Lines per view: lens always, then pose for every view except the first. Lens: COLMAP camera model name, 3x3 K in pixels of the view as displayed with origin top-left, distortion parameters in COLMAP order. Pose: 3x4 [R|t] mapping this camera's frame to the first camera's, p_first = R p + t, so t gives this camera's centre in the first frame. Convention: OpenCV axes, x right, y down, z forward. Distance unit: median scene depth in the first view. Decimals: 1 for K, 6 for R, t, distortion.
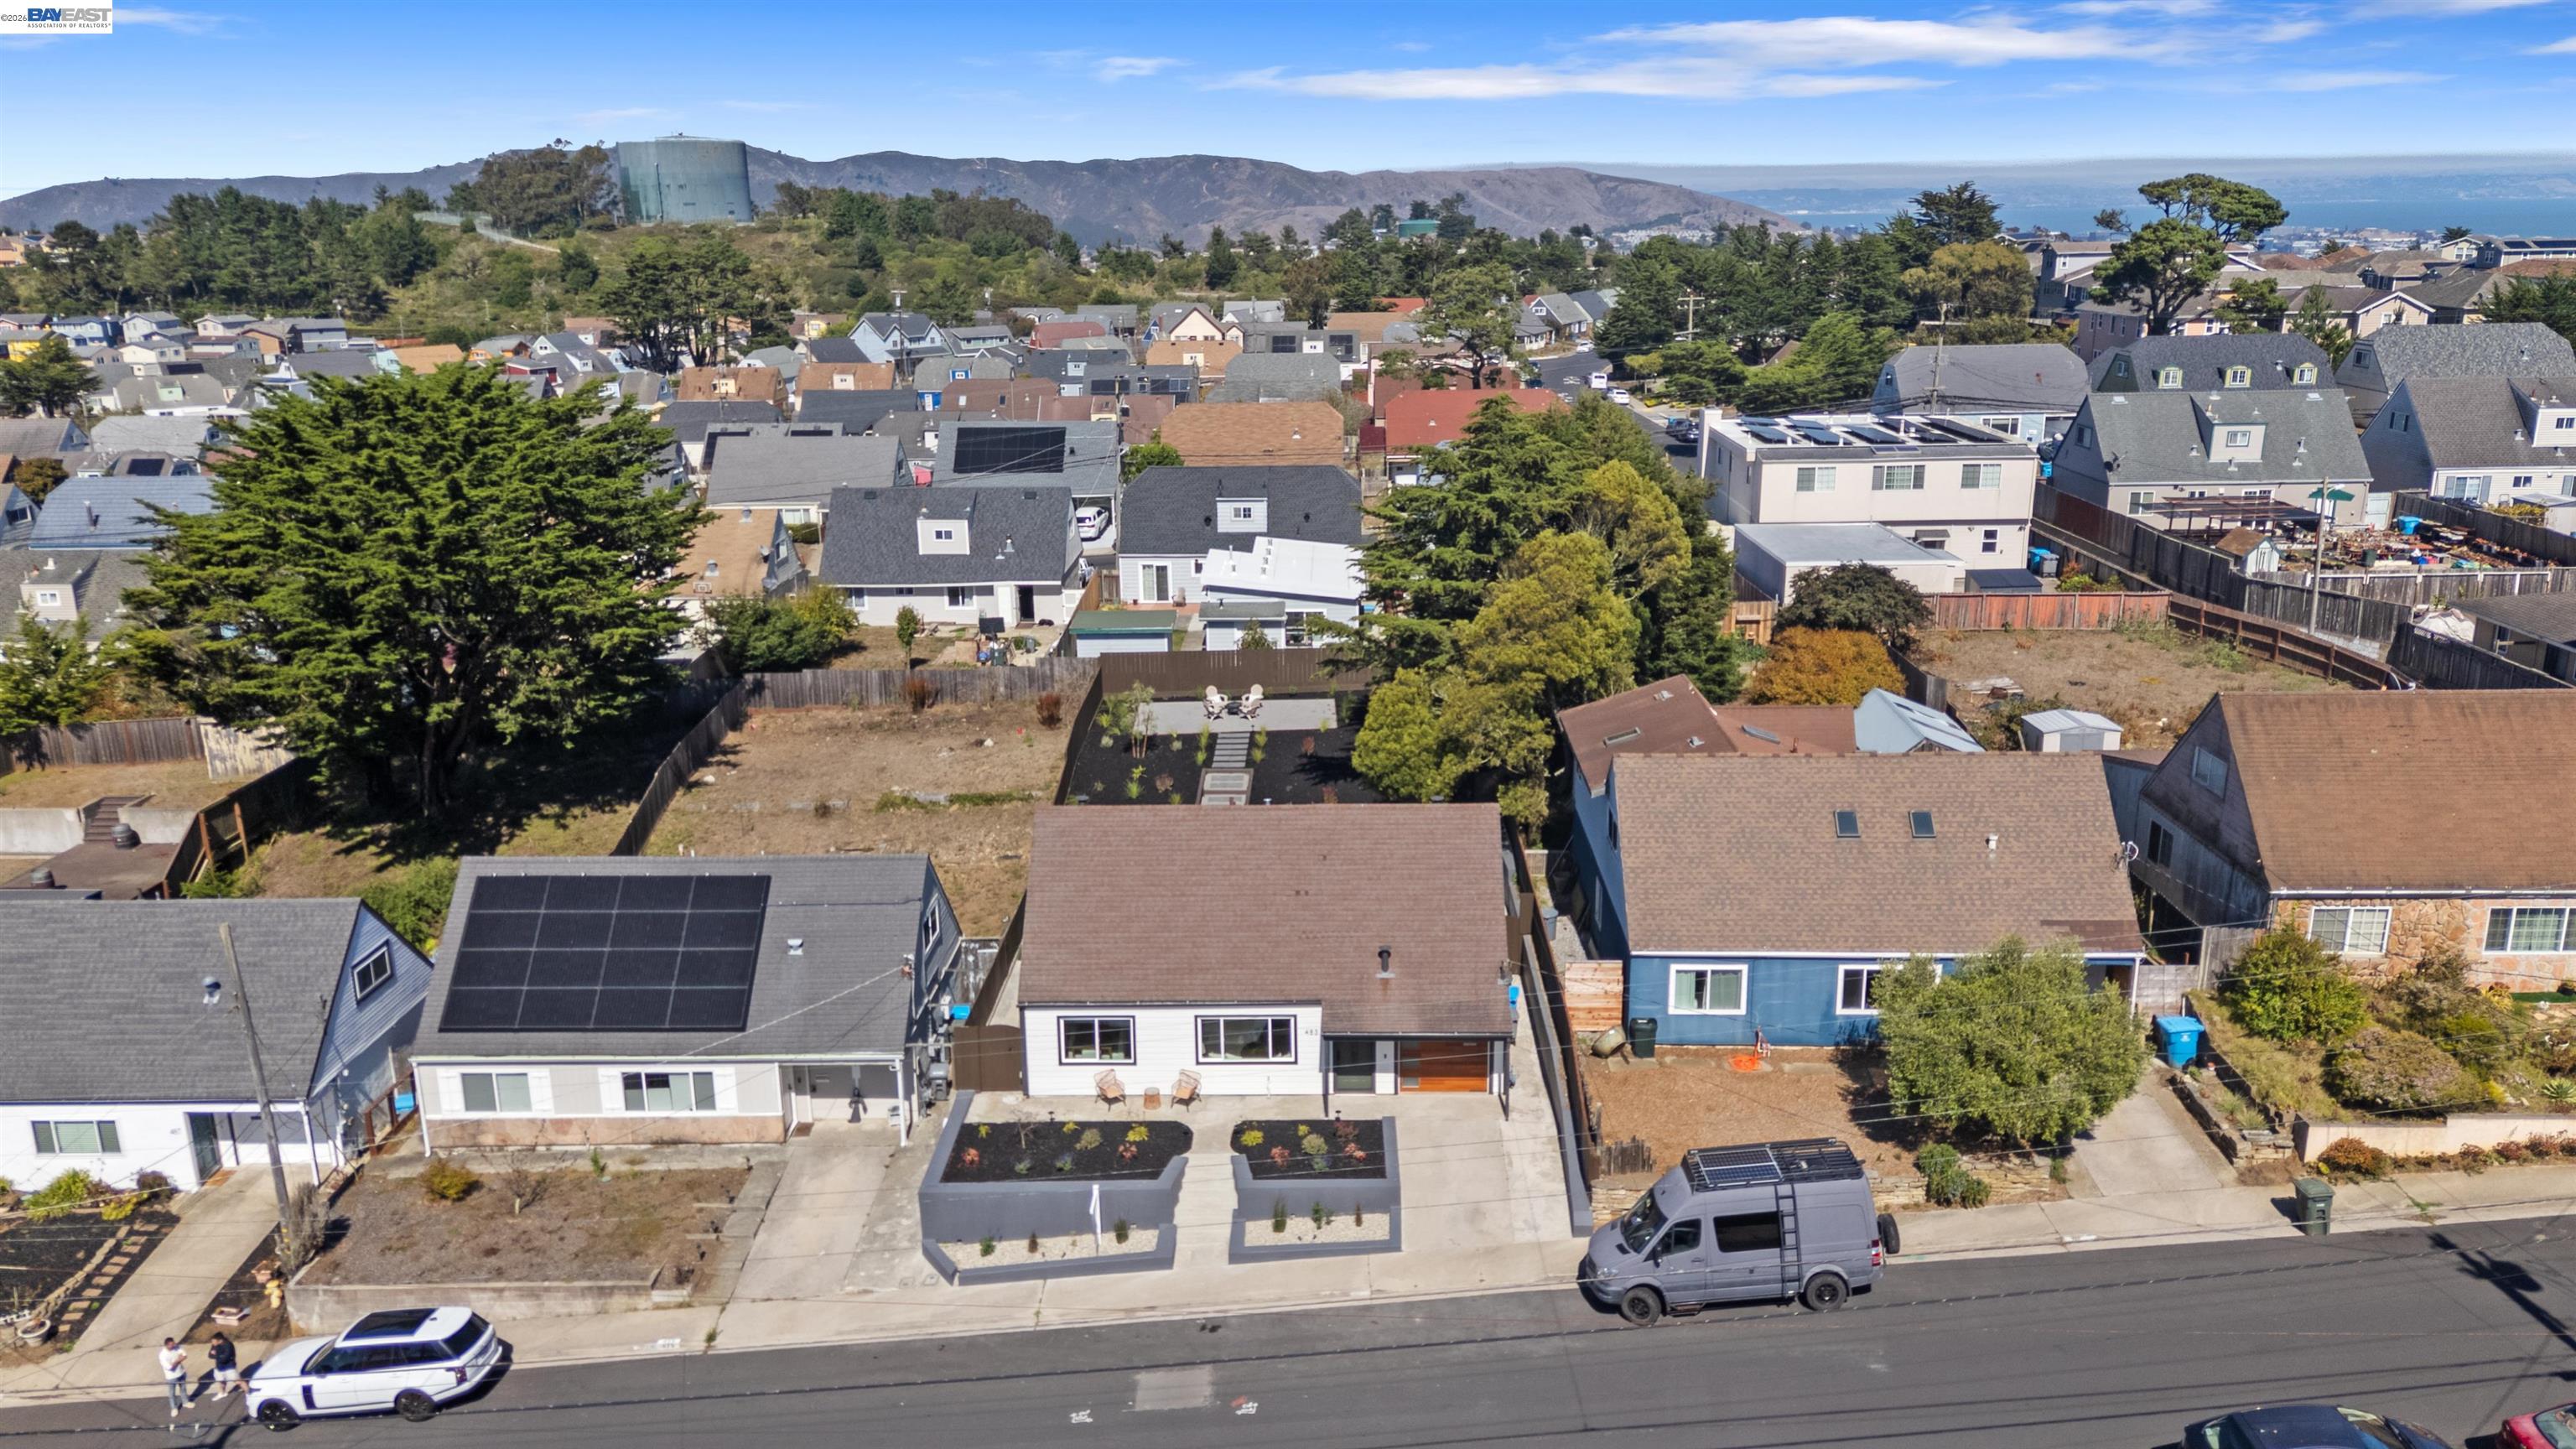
lens RADIAL K [[1886.3, 0, 1281.4], [0, 1886.3, 735.5], [0, 0, 1]] dist [0.081234, -0.077915]
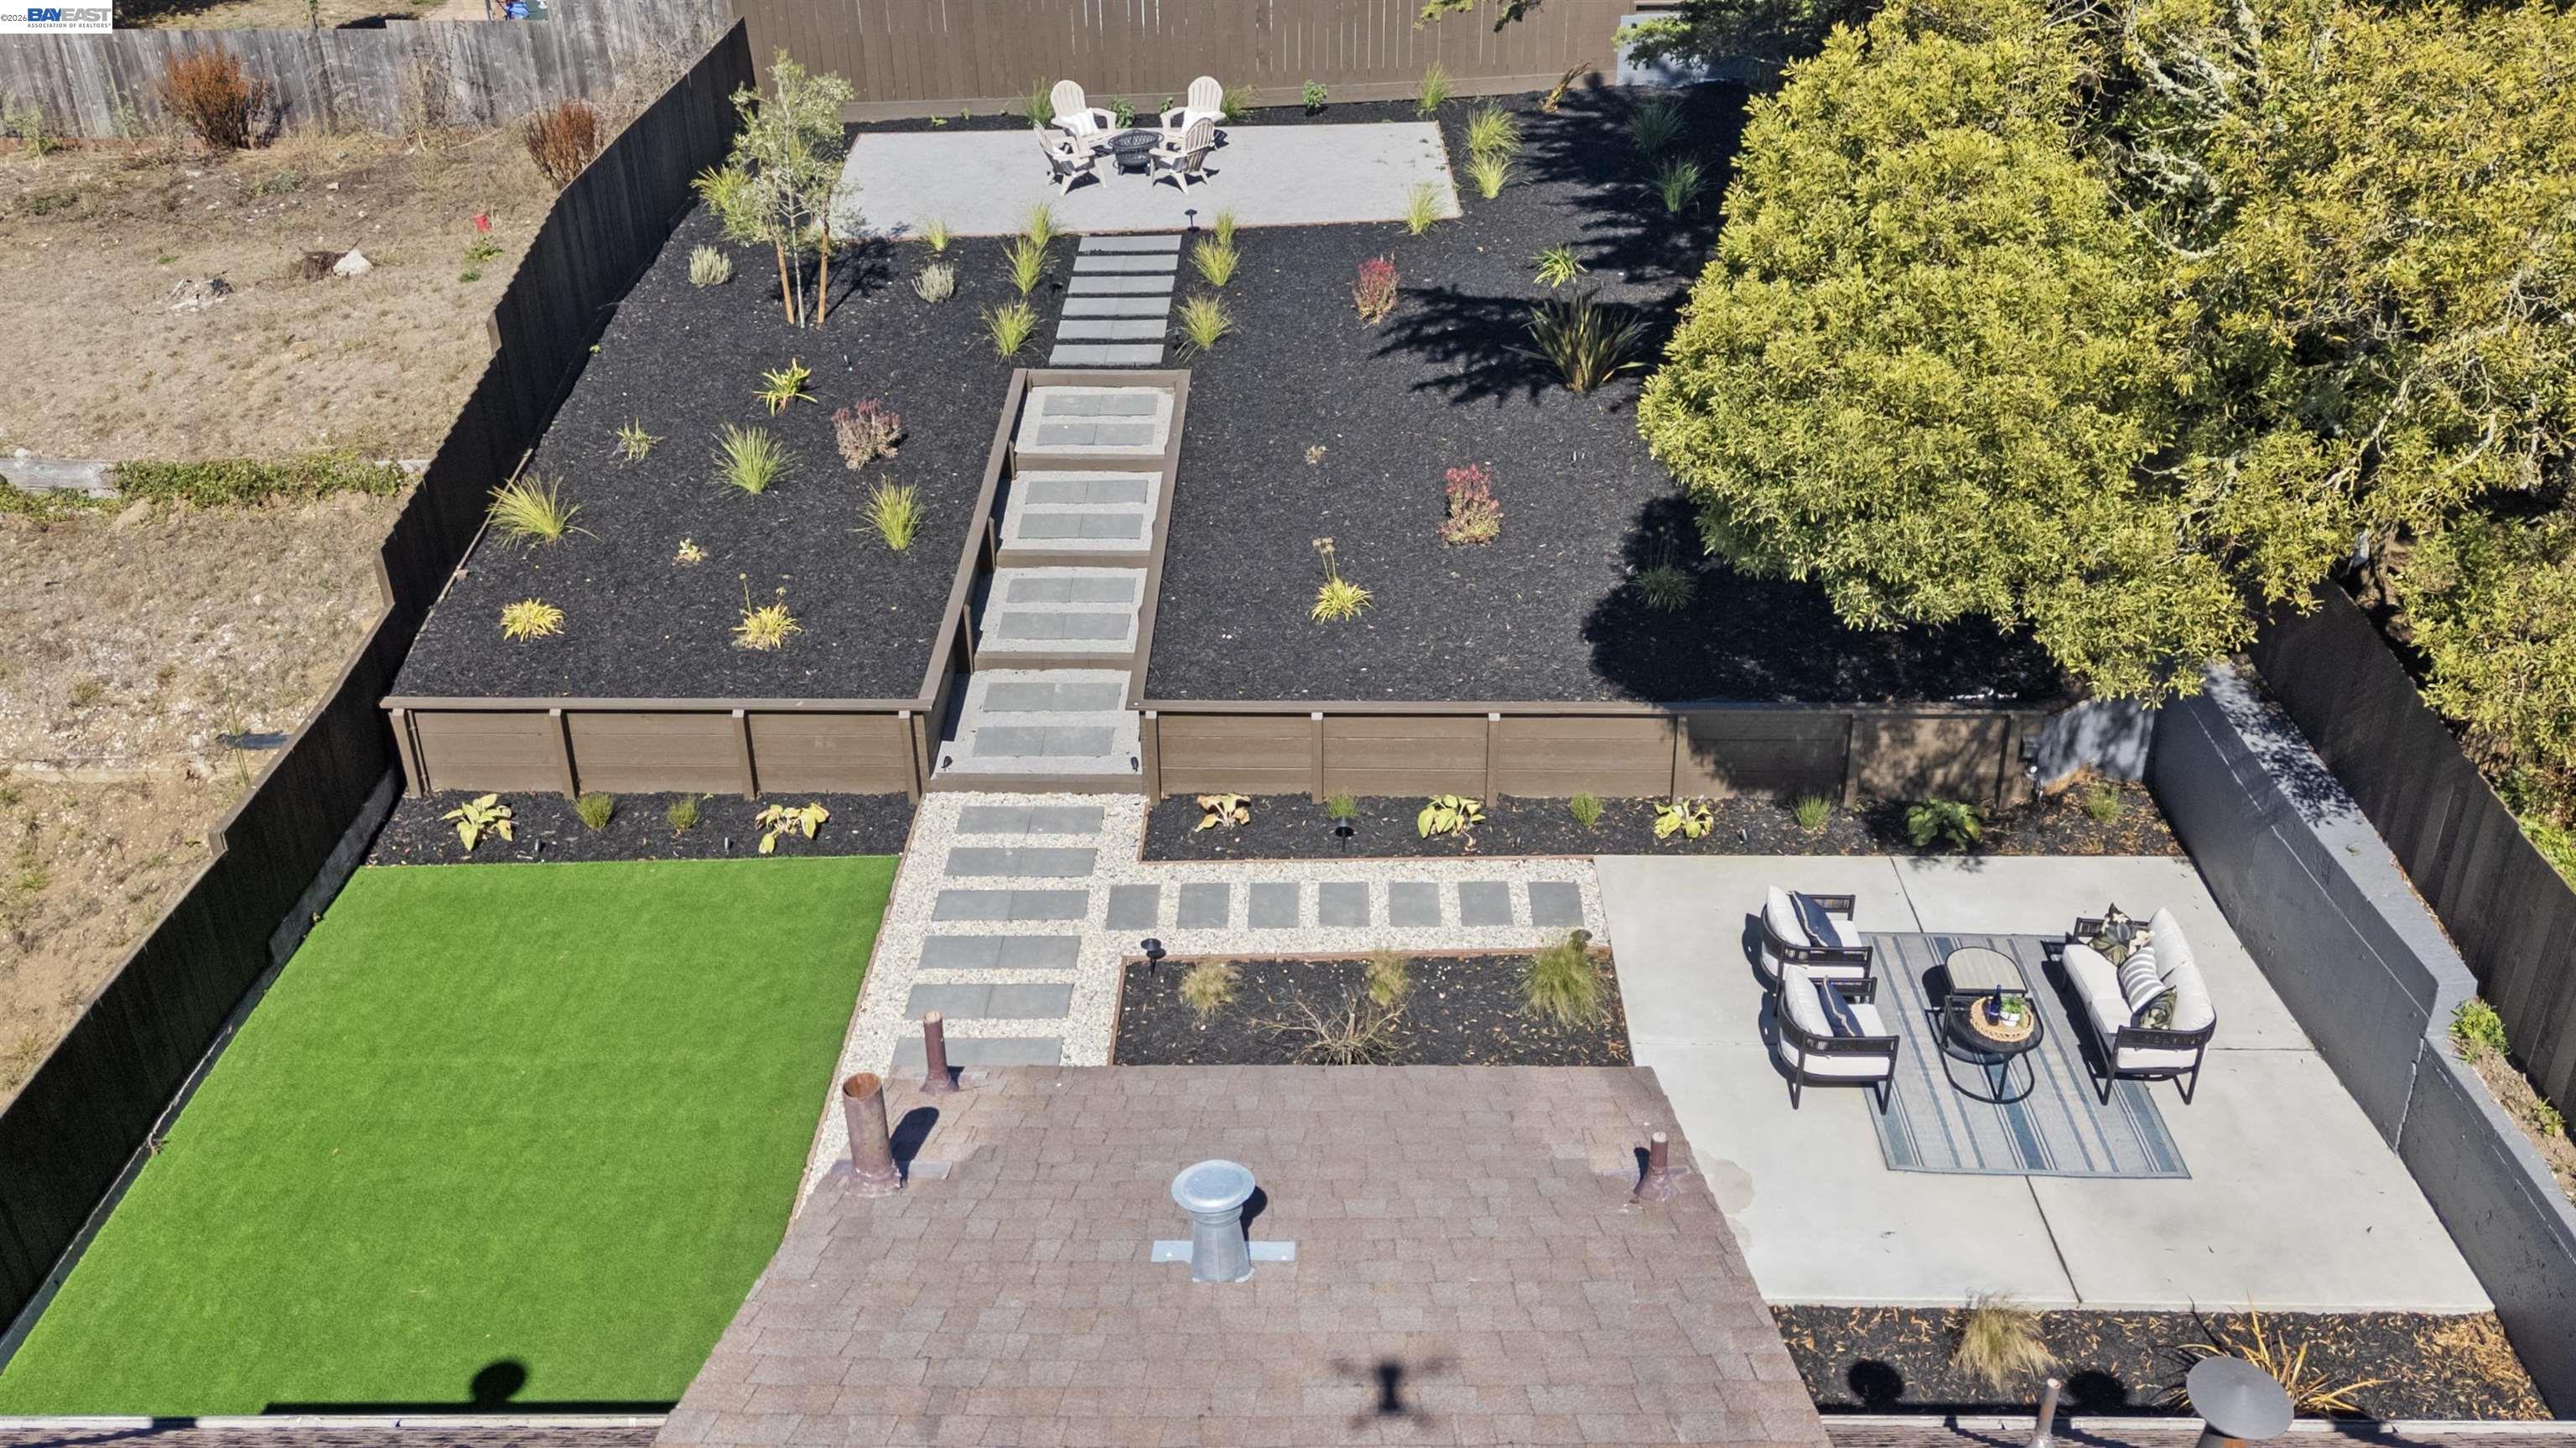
lens RADIAL K [[1886.2, 0, 1281.4], [0, 1886.2, 735.0], [0, 0, 1]] dist [0.081234, -0.077915]
pose [[0.999957, -0.004726, 0.007943, -0.004151], [0.002293, 0.959368, 0.282149, -0.014299], [-0.008954, -0.282119, 0.959338, 0.911877]]
